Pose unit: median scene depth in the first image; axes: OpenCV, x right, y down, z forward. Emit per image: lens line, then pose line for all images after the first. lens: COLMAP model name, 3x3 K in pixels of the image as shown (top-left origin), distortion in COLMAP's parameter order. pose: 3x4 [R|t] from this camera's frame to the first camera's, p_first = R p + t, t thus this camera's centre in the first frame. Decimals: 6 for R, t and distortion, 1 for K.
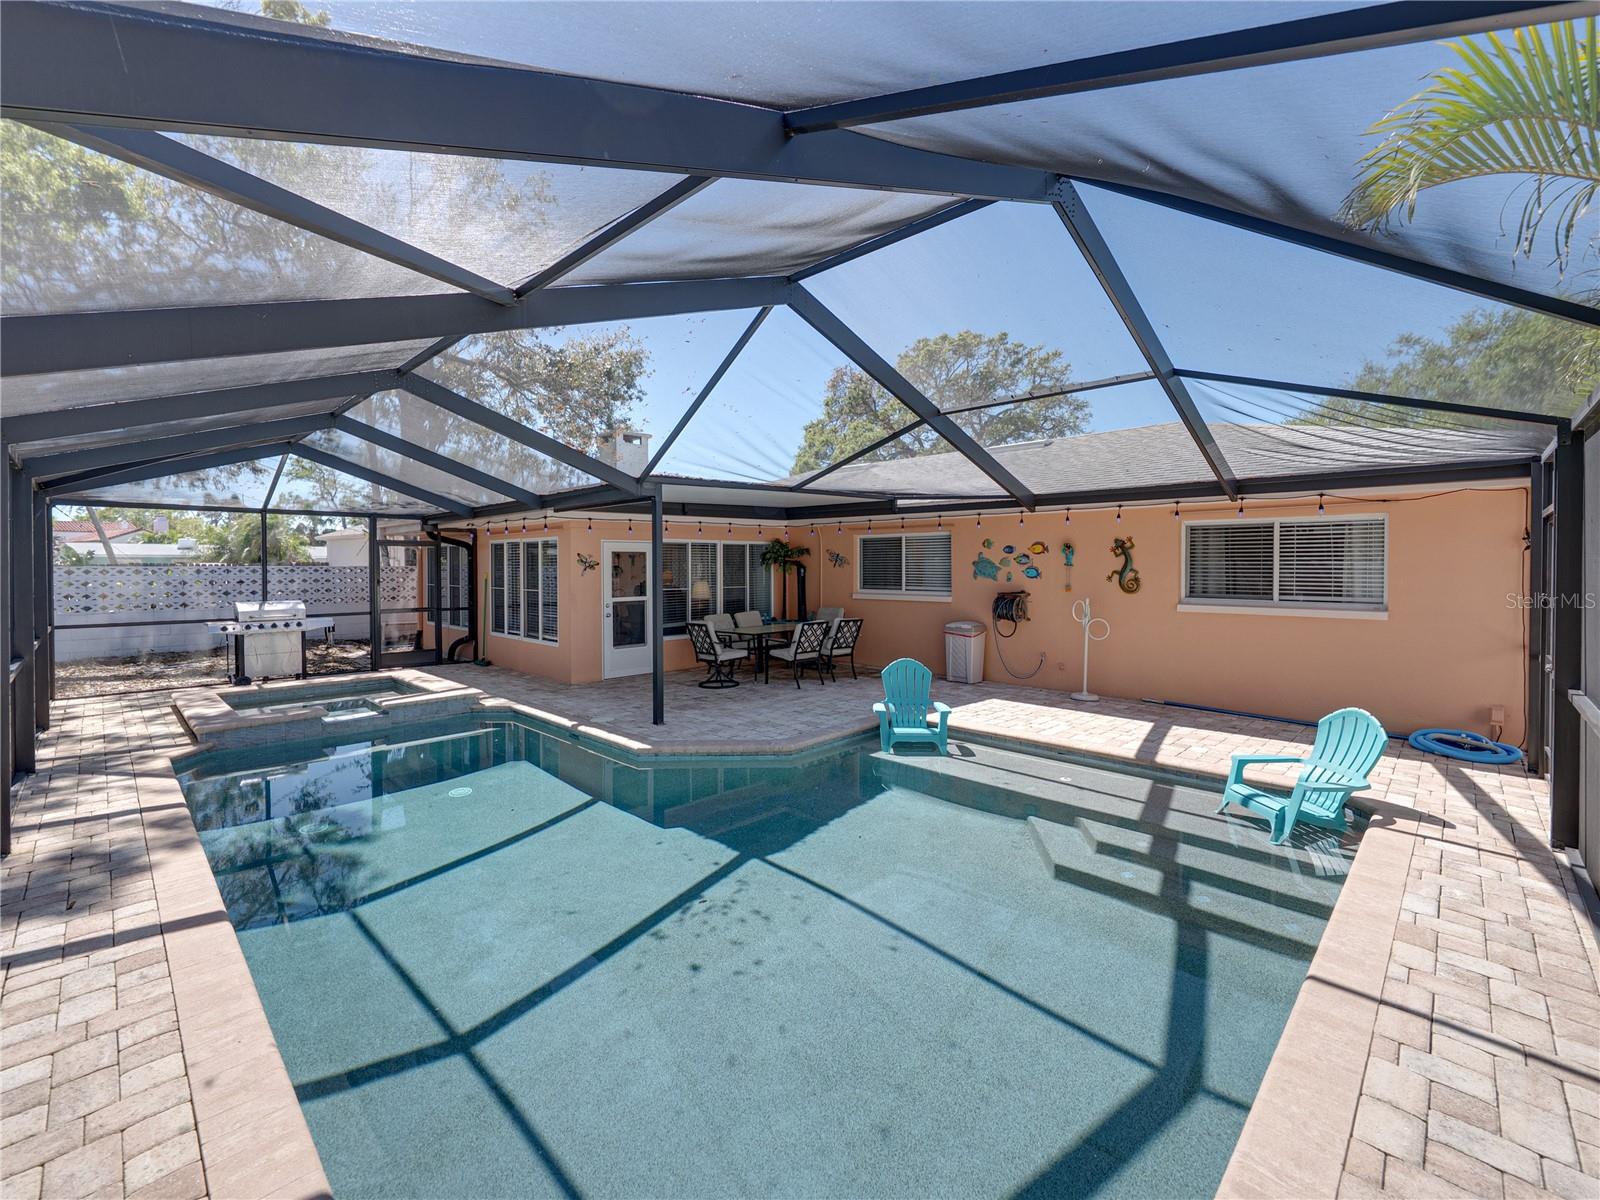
lens RADIAL K [[638.6, 0, 805.9], [0, 638.6, 591.5], [0, 0, 1]] dist [-0.000187, -0.000139]
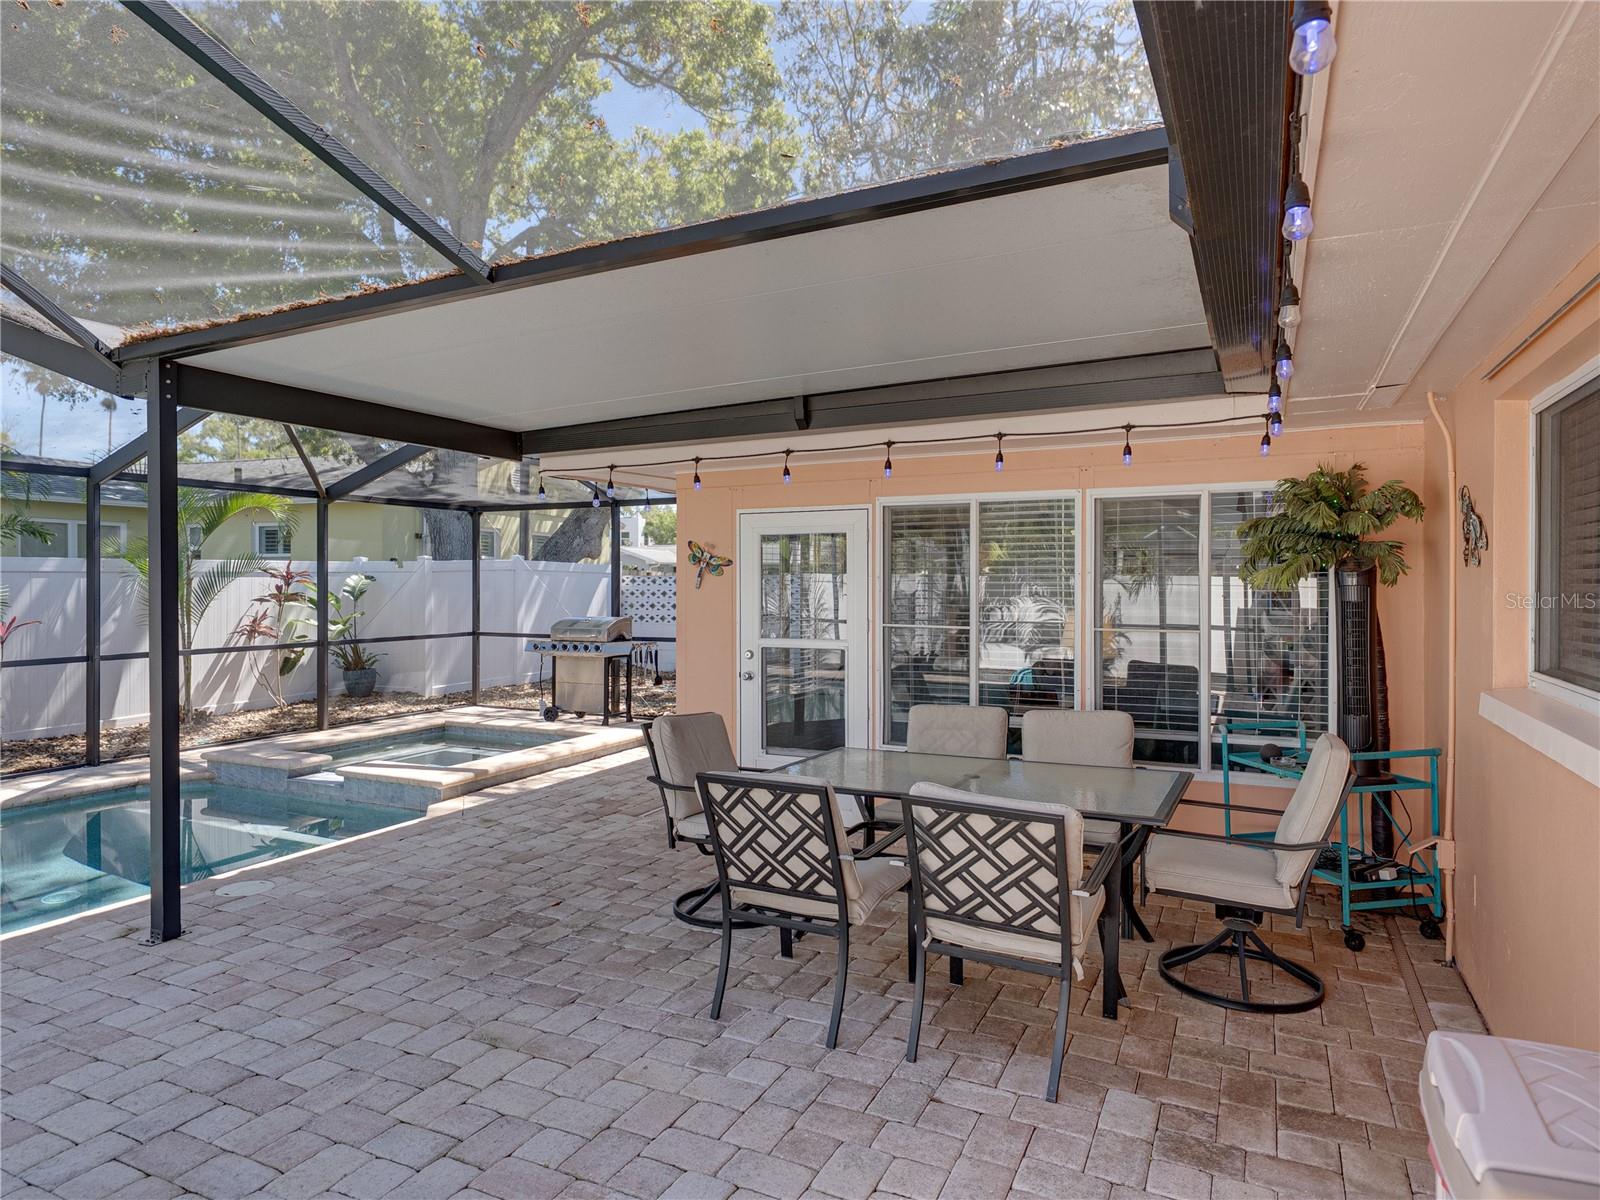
lens RADIAL K [[964.1, 0, 844.9], [0, 964.1, 590.4], [0, 0, 1]] dist [-0.000958, -0.001626]
pose [[0.342738, 0.010229, -0.939375, 0.345251], [-0.040795, 0.999160, -0.004004, -0.022542], [0.938545, 0.039694, 0.342868, 0.806097]]
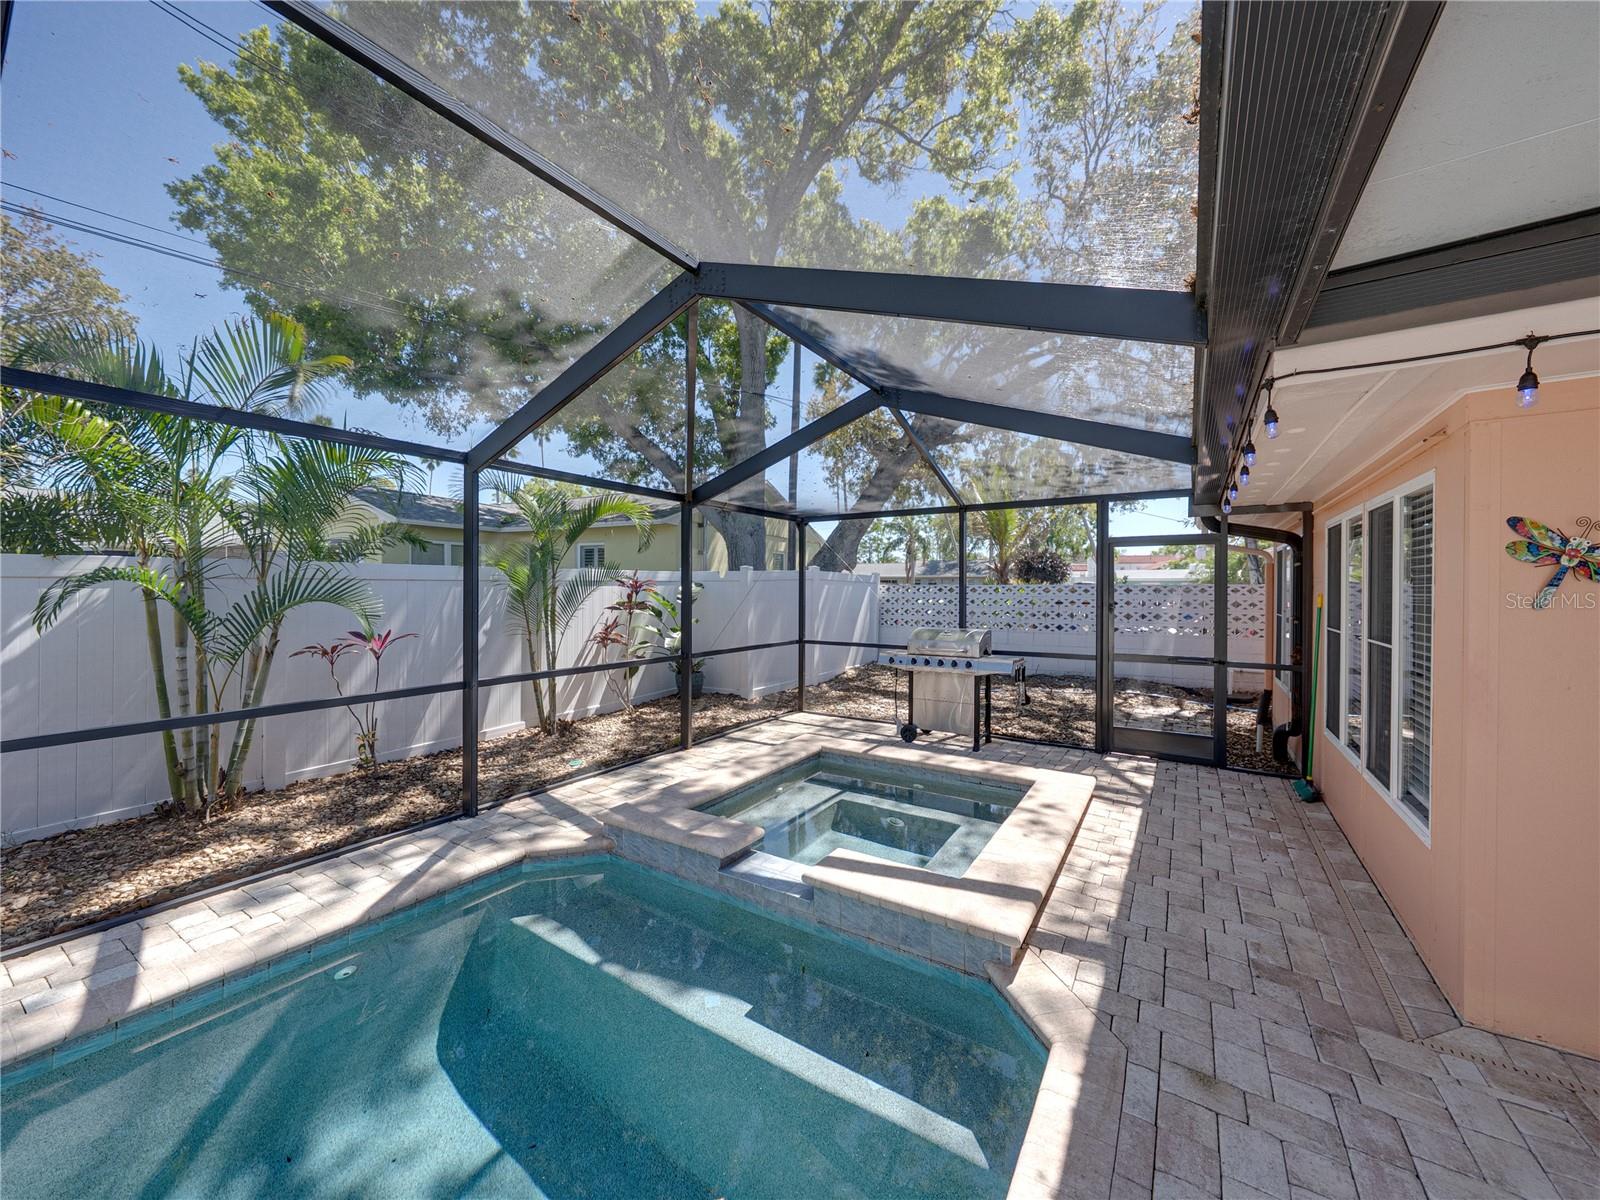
lens RADIAL K [[617.4, 0, 800.7], [0, 617.4, 592.6], [0, 0, 1]] dist [-0.000729, -0.000096]
pose [[0.194517, 0.008120, -0.980865, -0.164344], [-0.043248, 0.999064, -0.000306, -0.016612], [0.979945, 0.042480, 0.194686, 0.632336]]
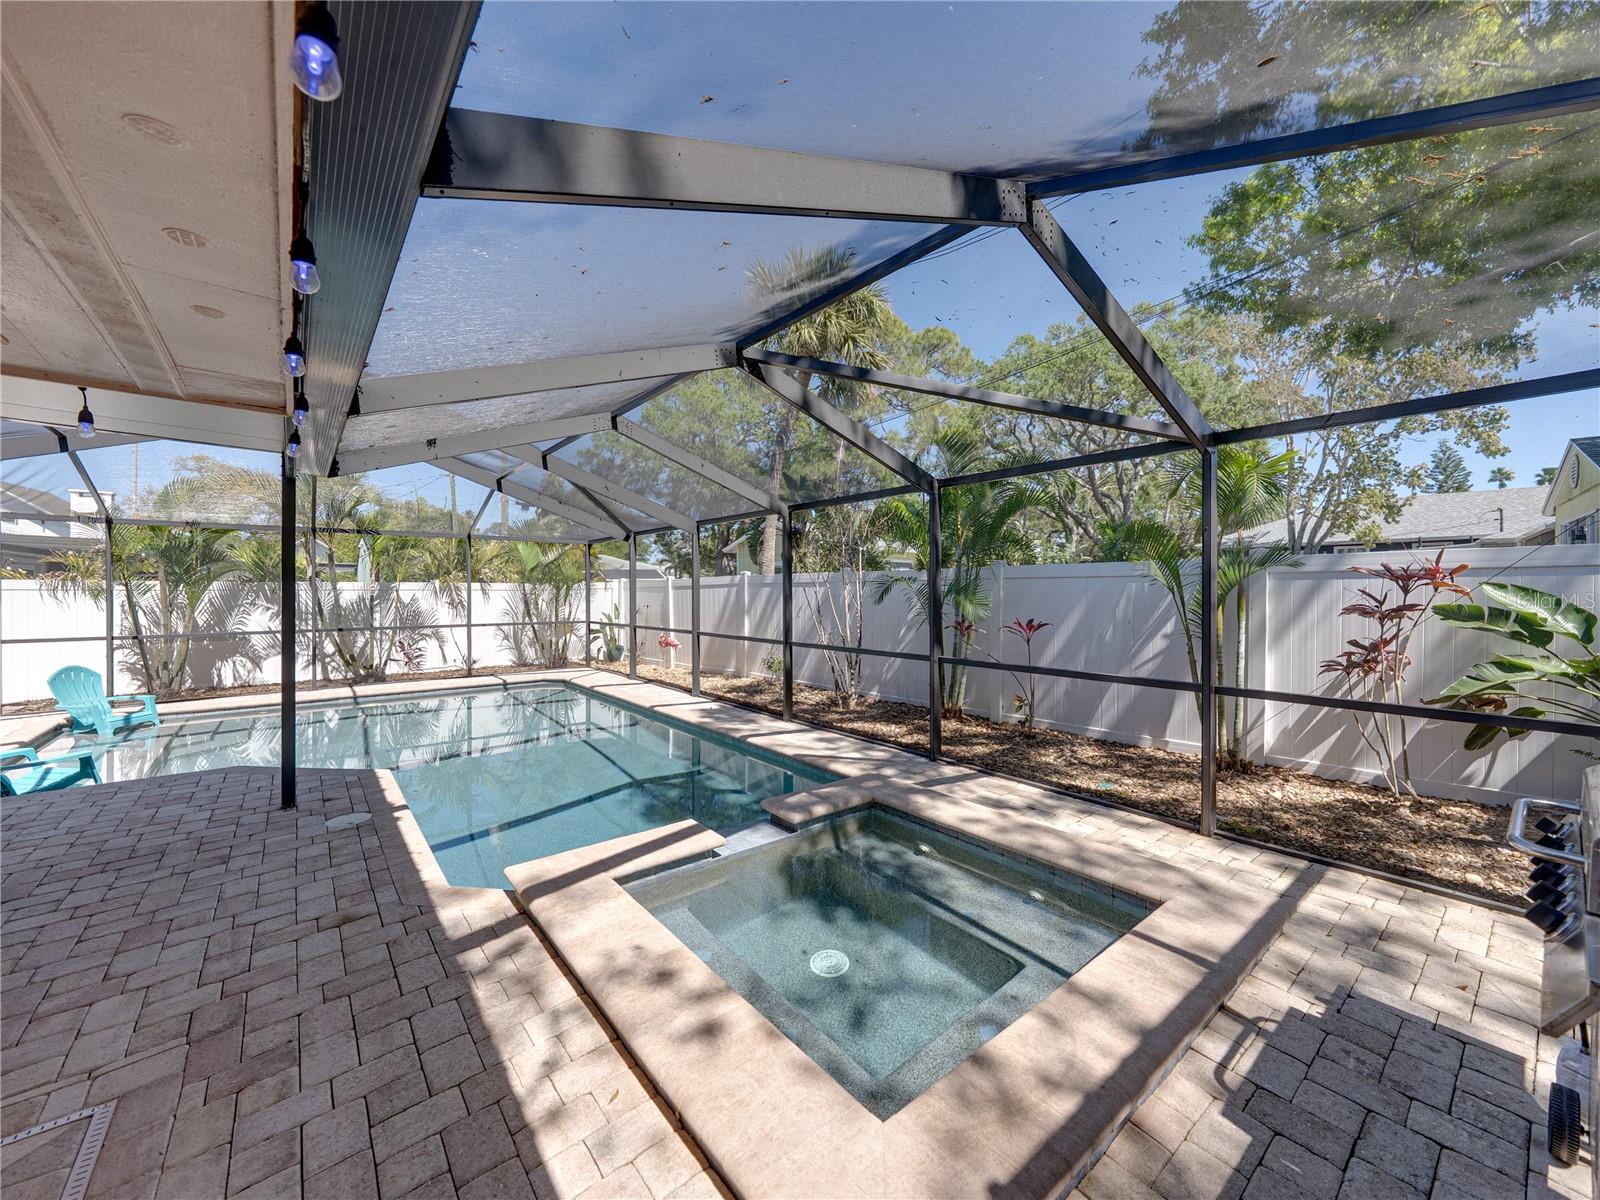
lens RADIAL K [[638.6, 0, 805.9], [0, 638.6, 591.5], [0, 0, 1]] dist [-0.000187, -0.000139]
pose [[-0.990722, 0.003815, 0.135849, -0.593433], [0.010465, 0.998779, 0.048274, -0.031476], [-0.135499, 0.049247, -0.989553, 1.071095]]
